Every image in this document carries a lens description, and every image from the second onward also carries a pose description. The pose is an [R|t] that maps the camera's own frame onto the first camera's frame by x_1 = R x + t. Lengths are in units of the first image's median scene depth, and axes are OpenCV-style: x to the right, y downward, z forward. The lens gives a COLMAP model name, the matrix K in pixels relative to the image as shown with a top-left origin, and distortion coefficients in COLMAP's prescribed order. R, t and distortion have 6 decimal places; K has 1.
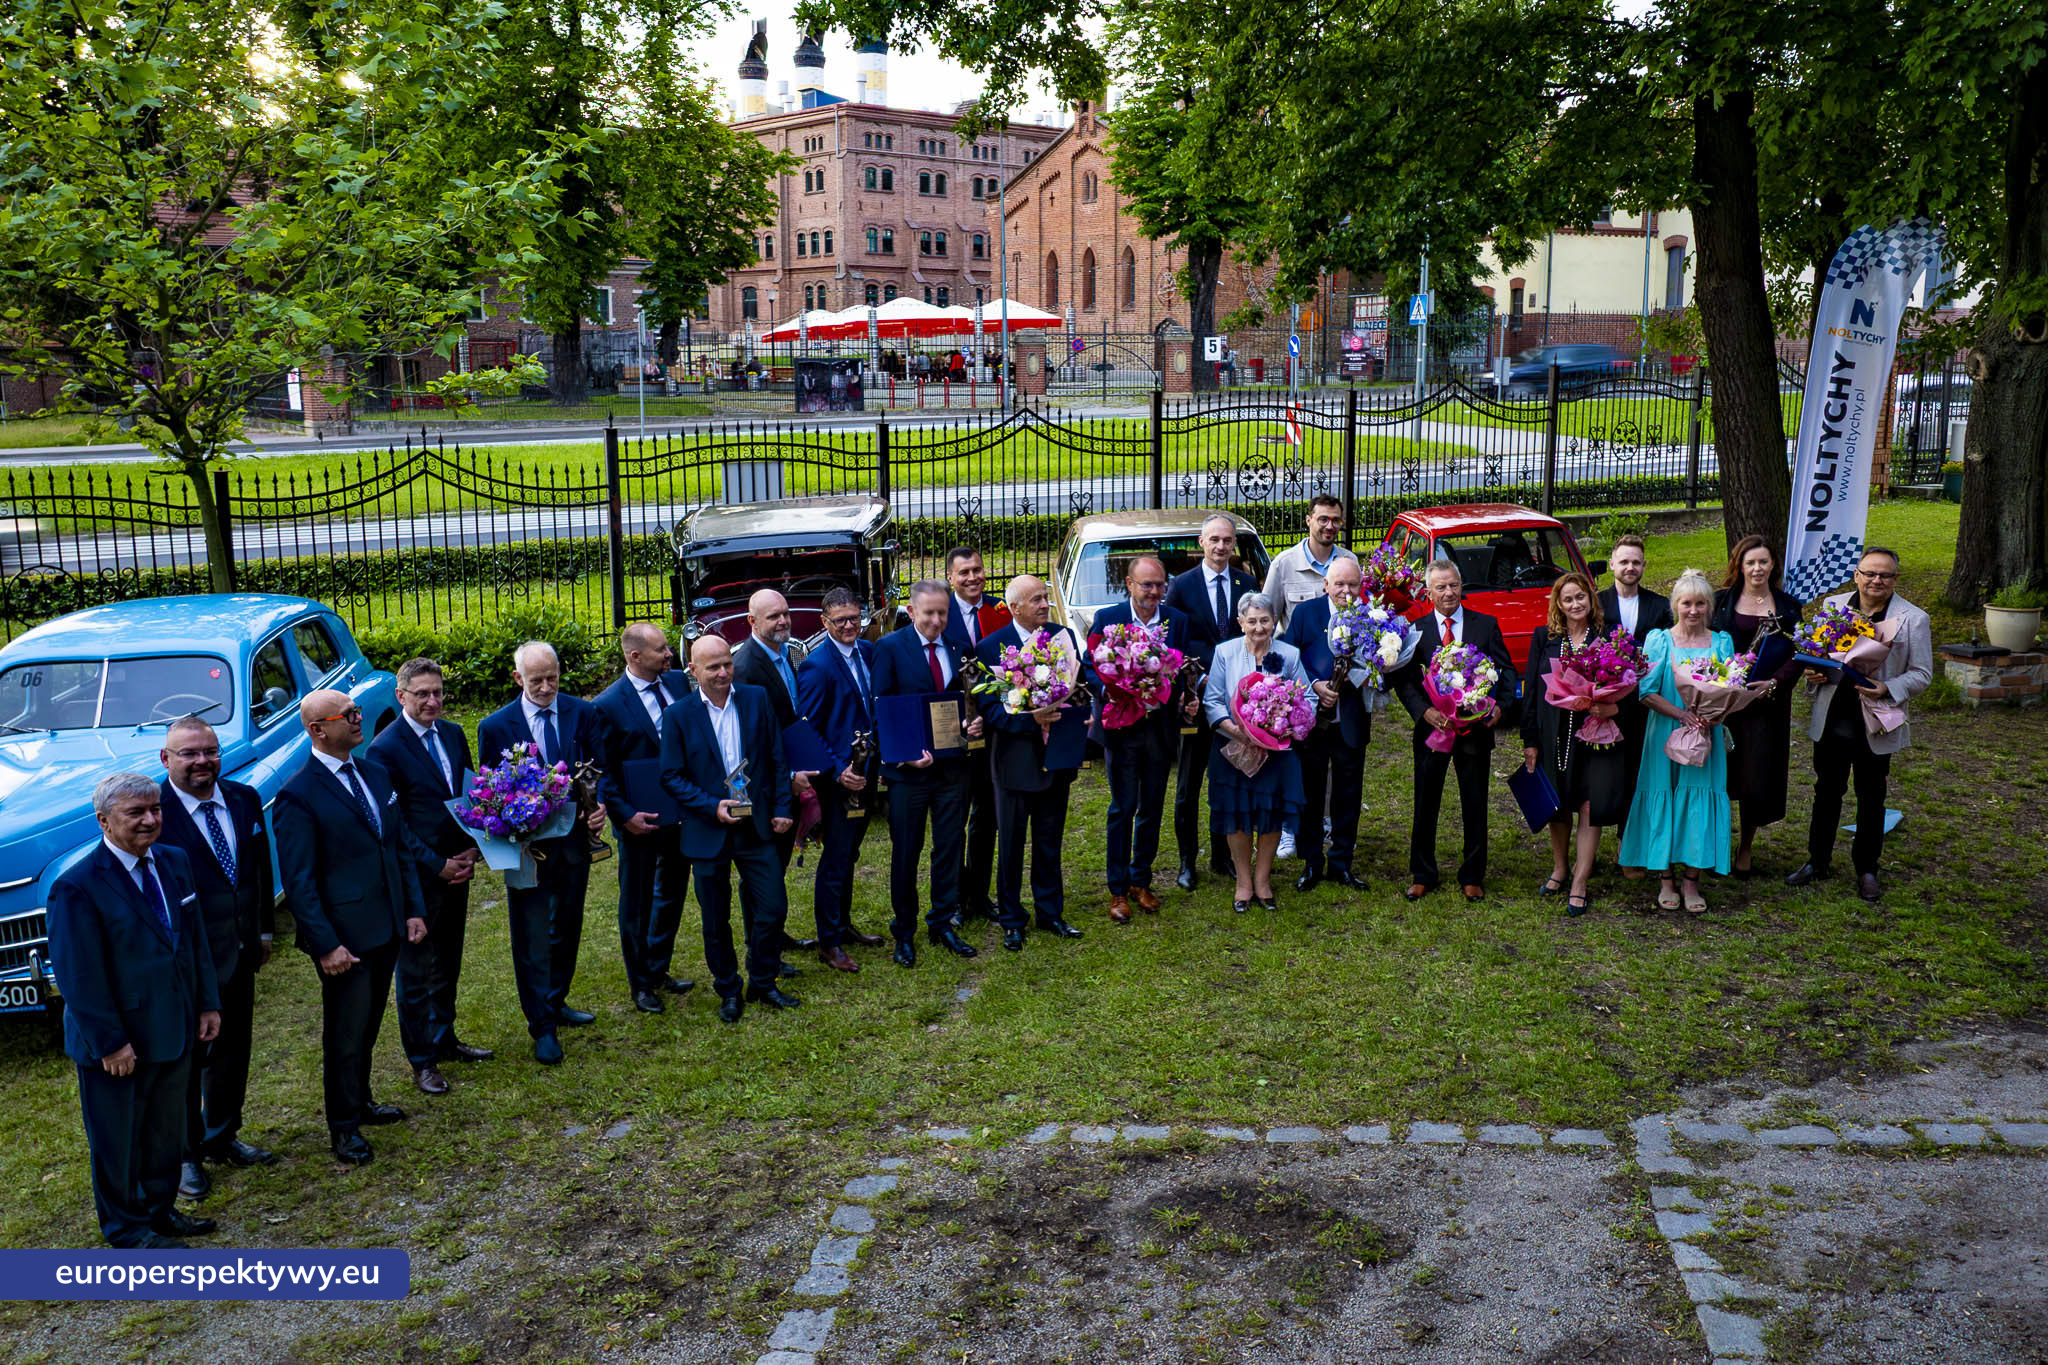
lens RADIAL K [[1583.7, 0, 1028.8], [0, 1583.7, 713.0], [0, 0, 1]] dist [-0.015294, -0.010607]
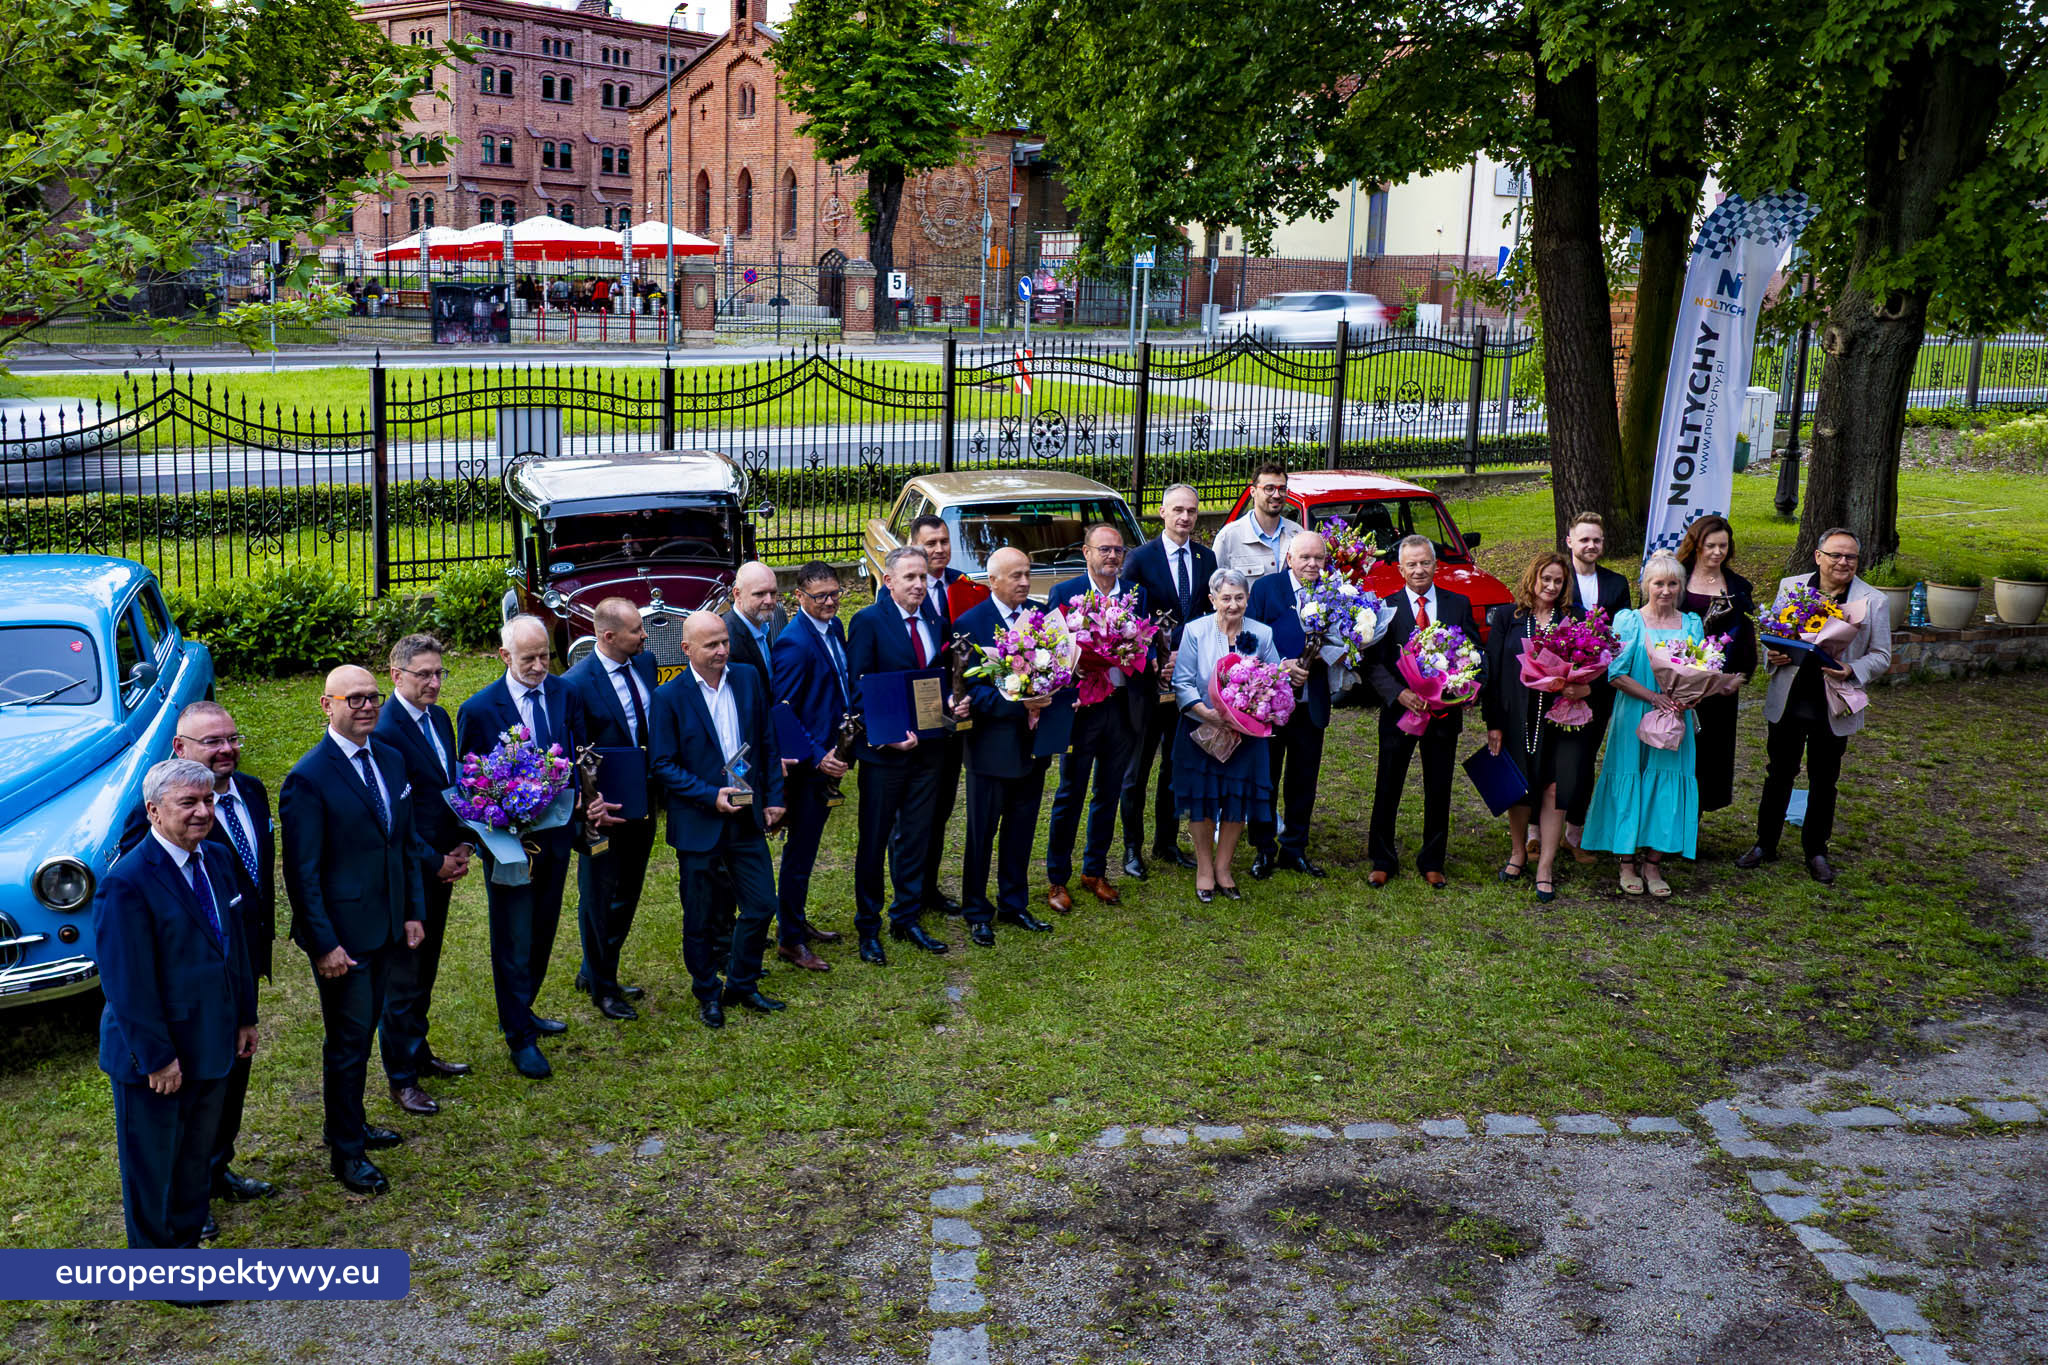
lens RADIAL K [[1714.2, 0, 1024.0], [0, 1714.2, 682.5], [0, 0, 1]] dist [-0.016811, -0.006997]
pose [[0.992665, 0.003147, 0.120854, -0.116941], [-0.002829, 0.999992, -0.002810, -0.003740], [-0.120862, 0.002447, 0.992666, -0.013407]]
